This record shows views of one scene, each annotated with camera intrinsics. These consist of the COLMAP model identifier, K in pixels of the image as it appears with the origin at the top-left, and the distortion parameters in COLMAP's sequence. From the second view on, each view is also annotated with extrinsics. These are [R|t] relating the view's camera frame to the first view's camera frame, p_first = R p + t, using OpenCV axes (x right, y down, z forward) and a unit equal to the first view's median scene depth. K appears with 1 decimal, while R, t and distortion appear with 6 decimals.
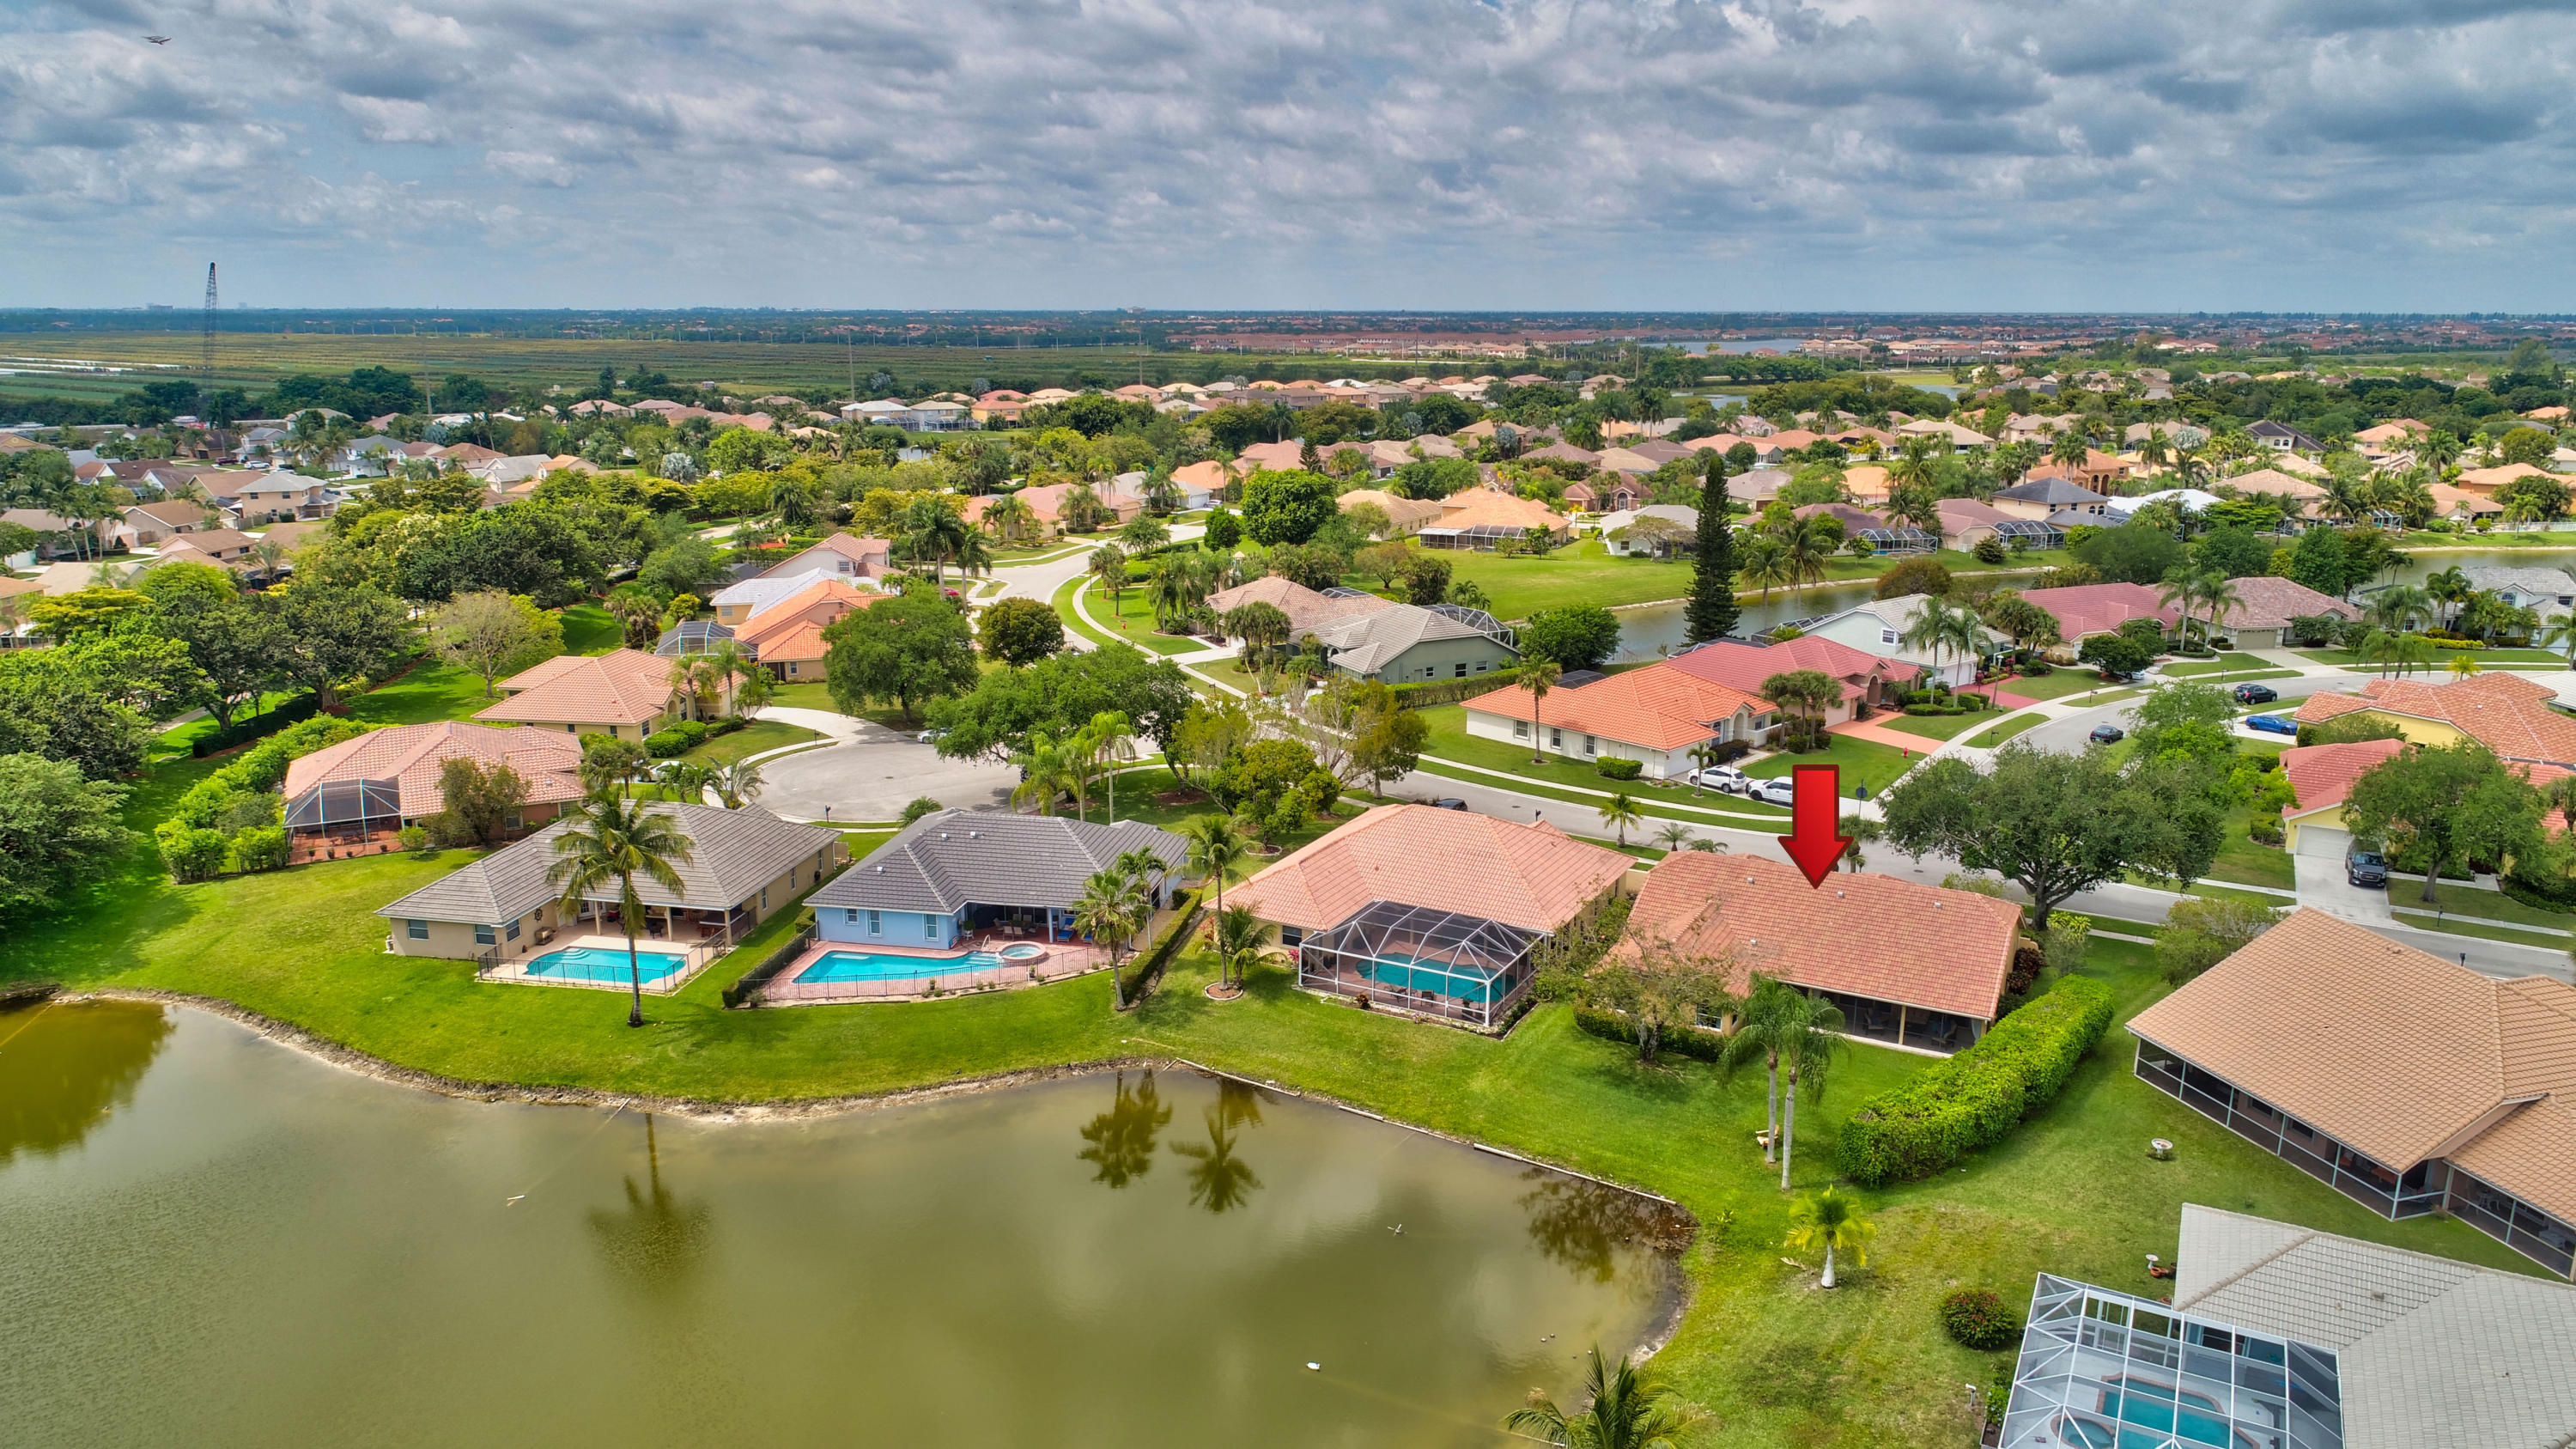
lens RADIAL K [[1736.0, 0, 1288.0], [0, 1736.0, 724.5], [0, 0, 1]] dist [-0.003217, -0.000413]
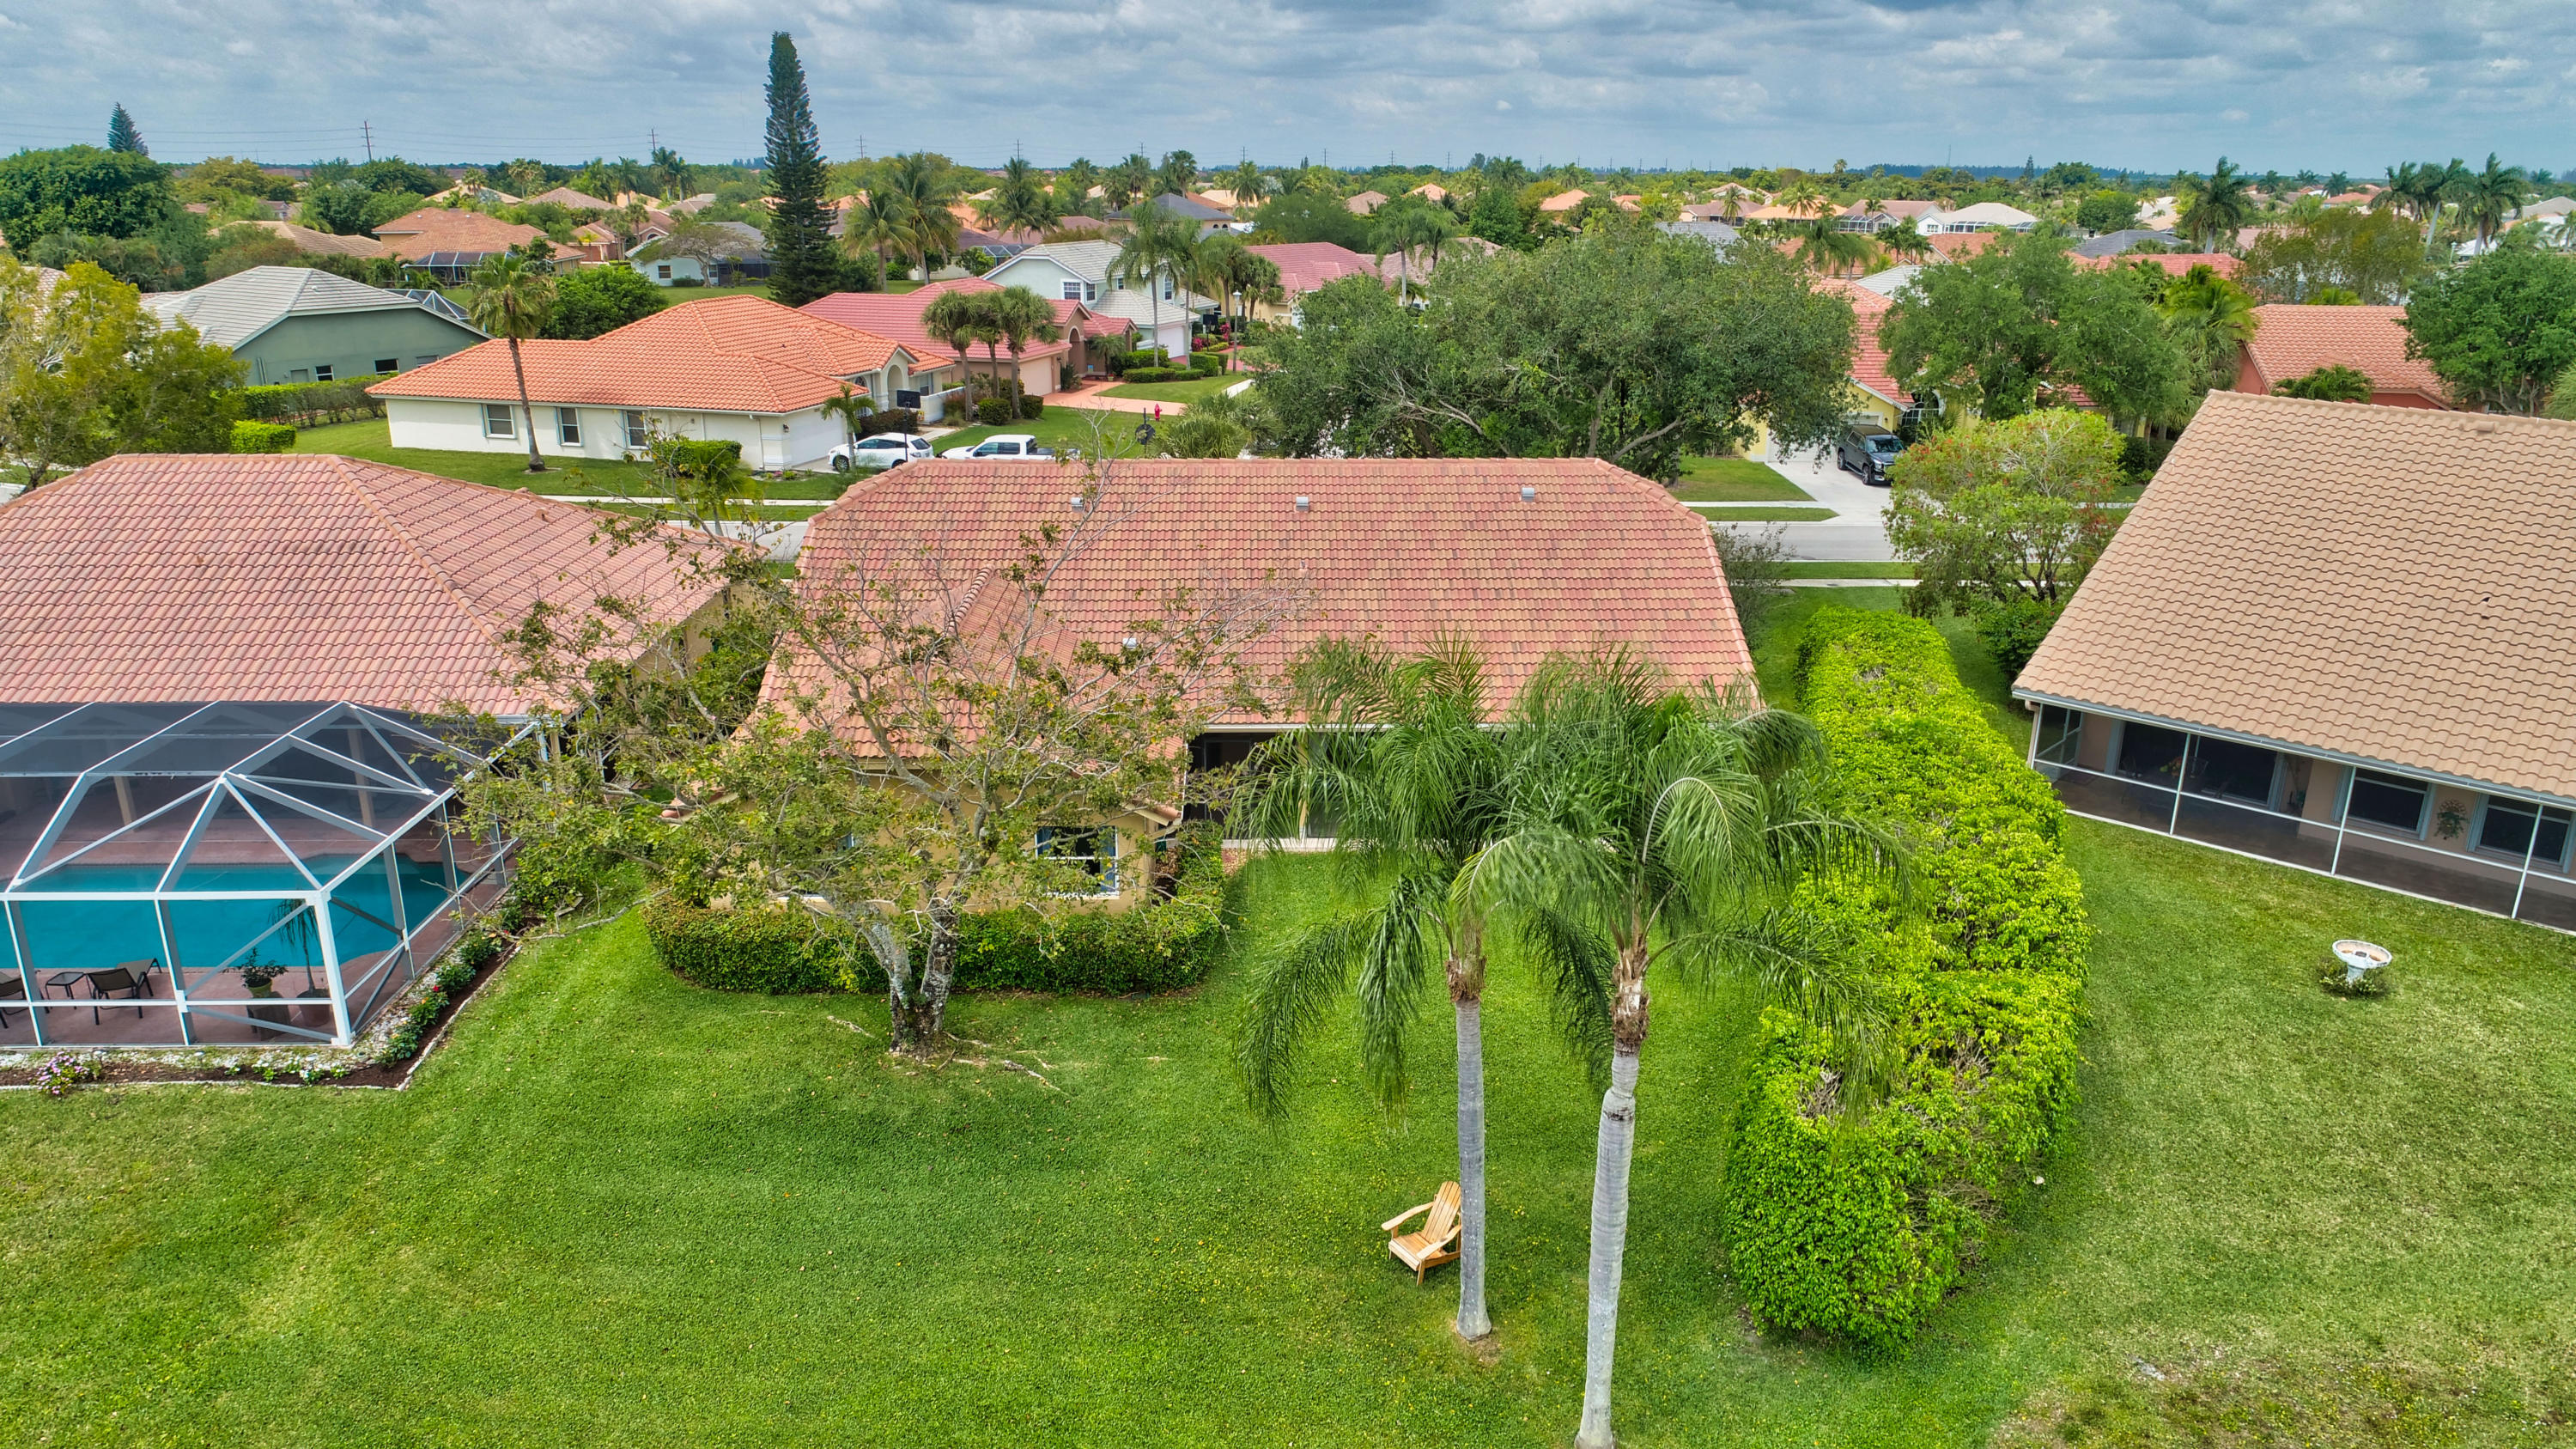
lens RADIAL K [[1736.0, 0, 1288.0], [0, 1736.0, 724.5], [0, 0, 1]] dist [-0.003217, -0.000413]
pose [[0.863280, -0.154235, 0.480582, 0.076787], [0.118617, 0.987495, 0.103846, 0.070639], [-0.490589, -0.032643, 0.870780, 0.432828]]
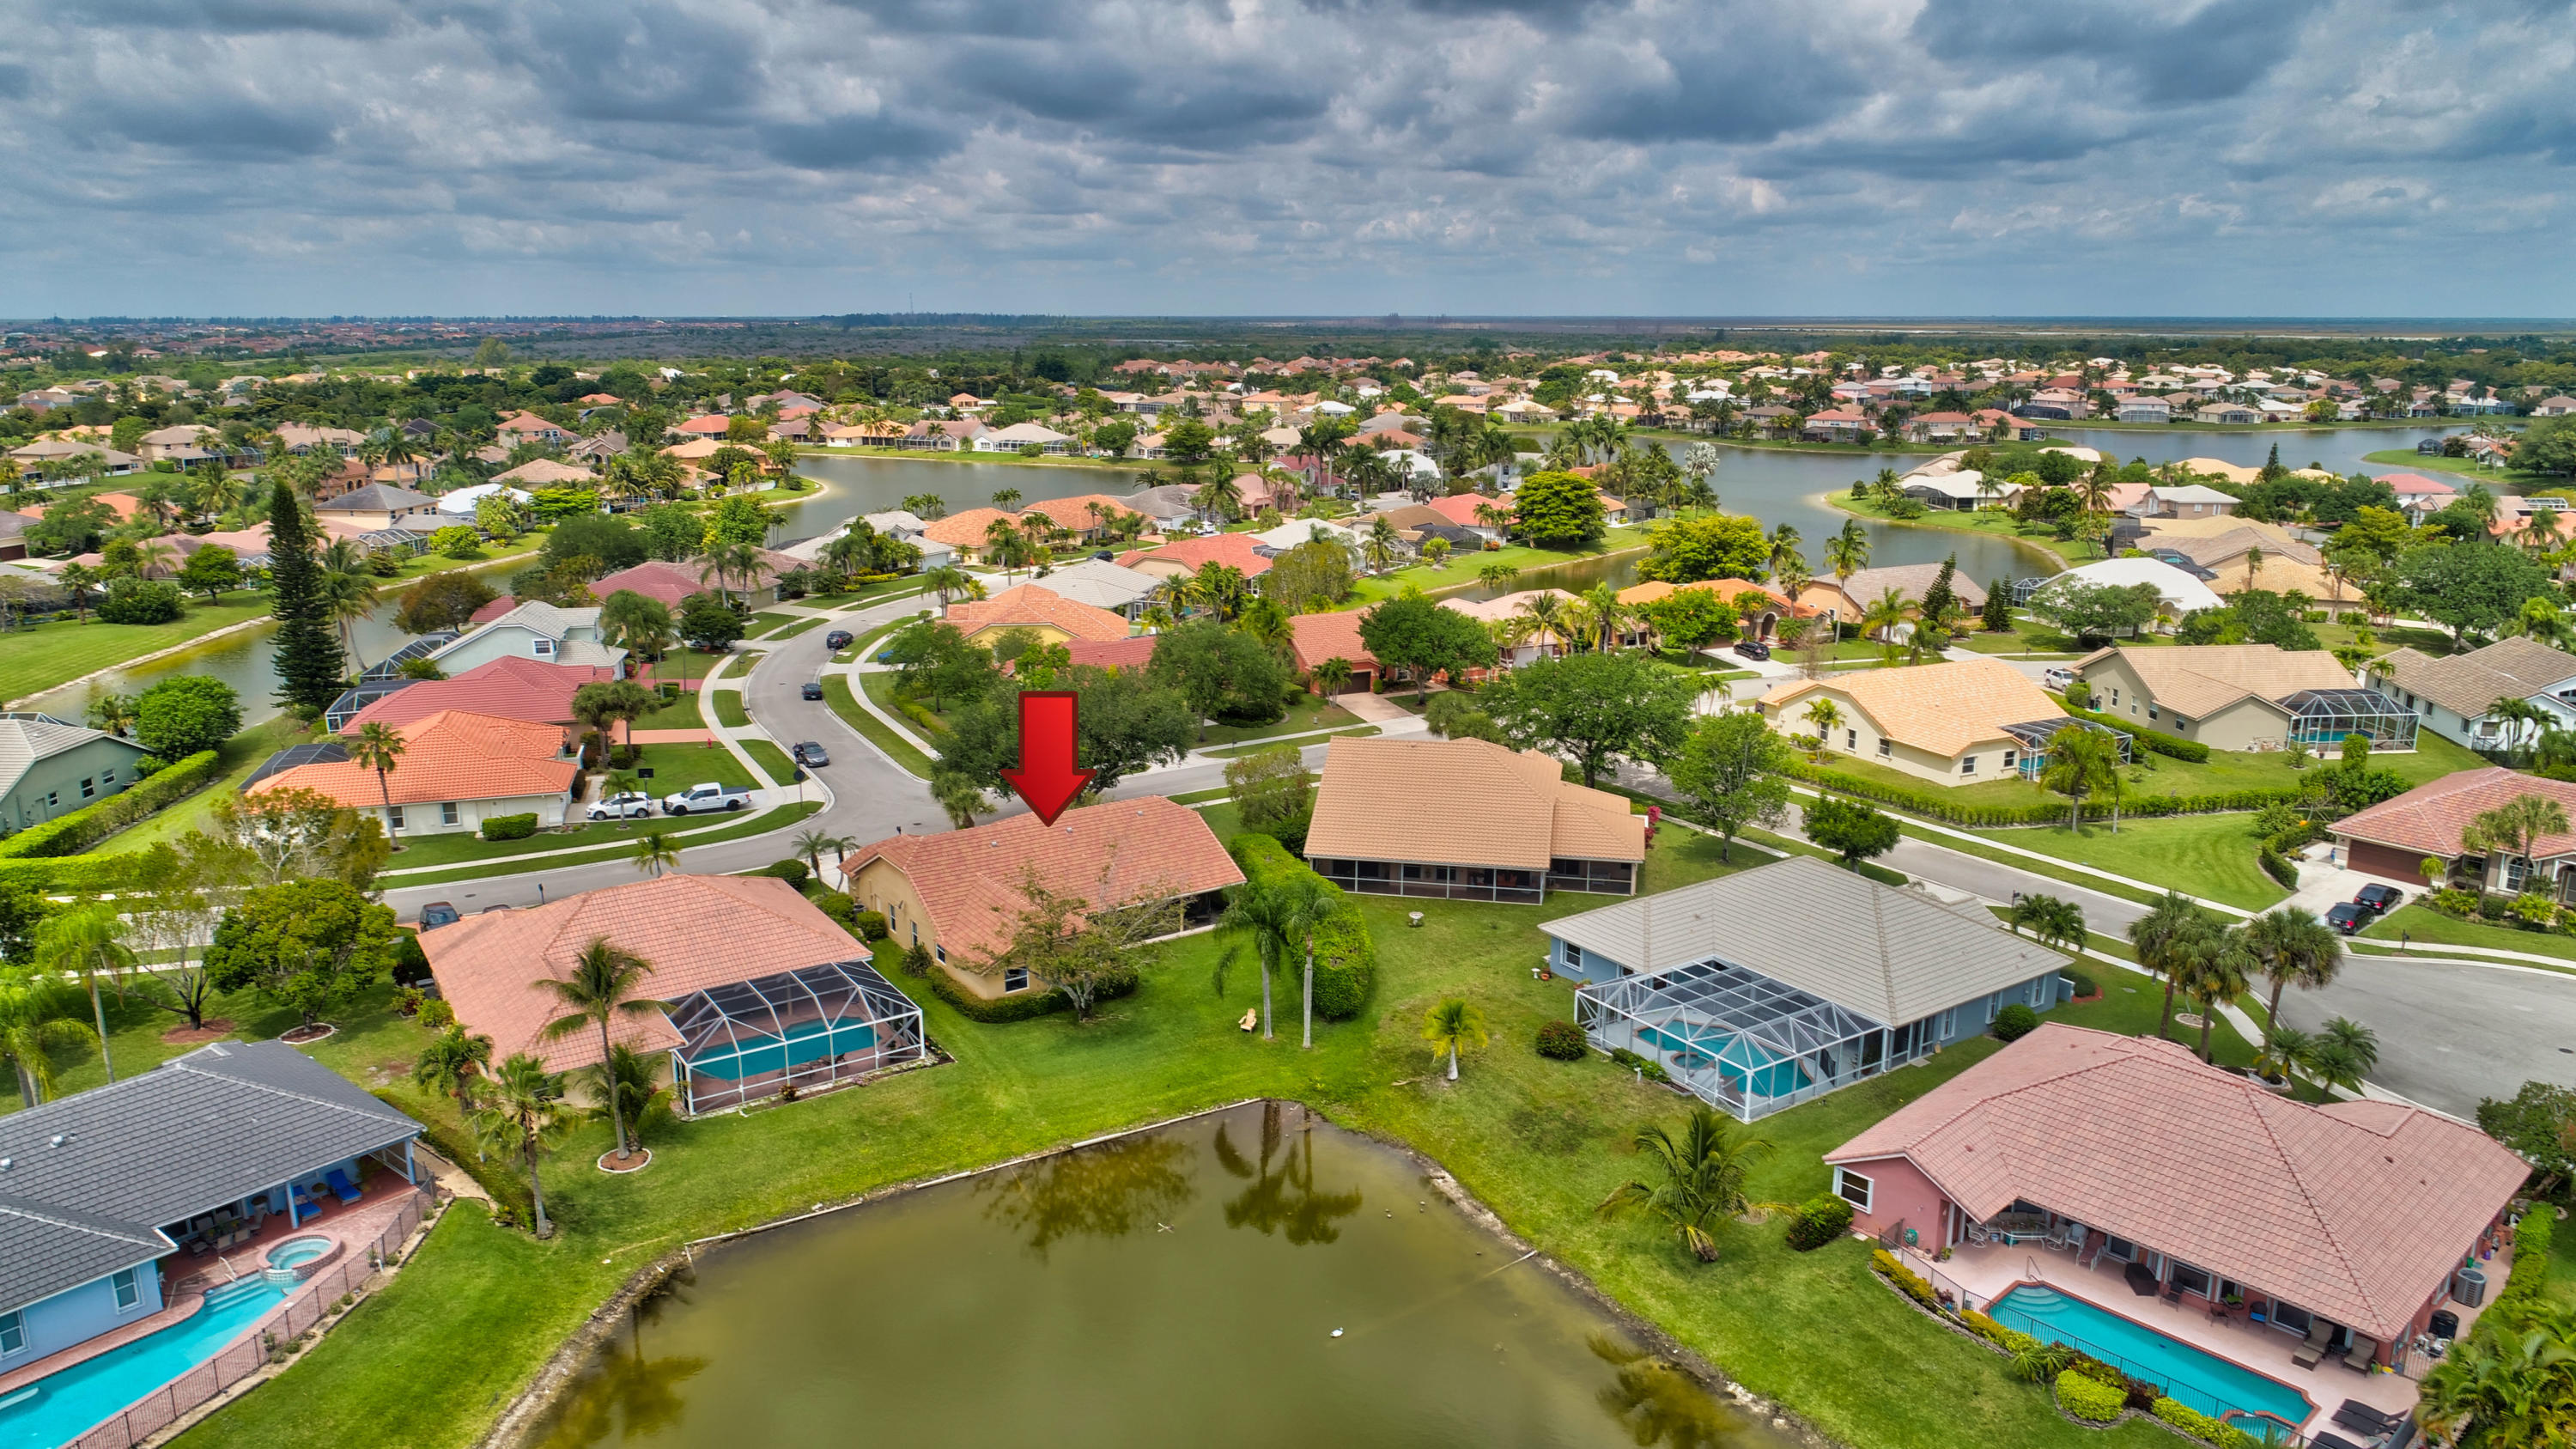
lens RADIAL K [[1713.4, 0, 1284.3], [0, 1713.4, 778.0], [0, 0, 1]] dist [0.001146, 0.004086]
pose [[0.456613, -0.237091, 0.857492, -0.360010], [0.212403, 0.965016, 0.153716, -0.047738], [-0.863938, 0.111946, 0.490998, 0.230028]]
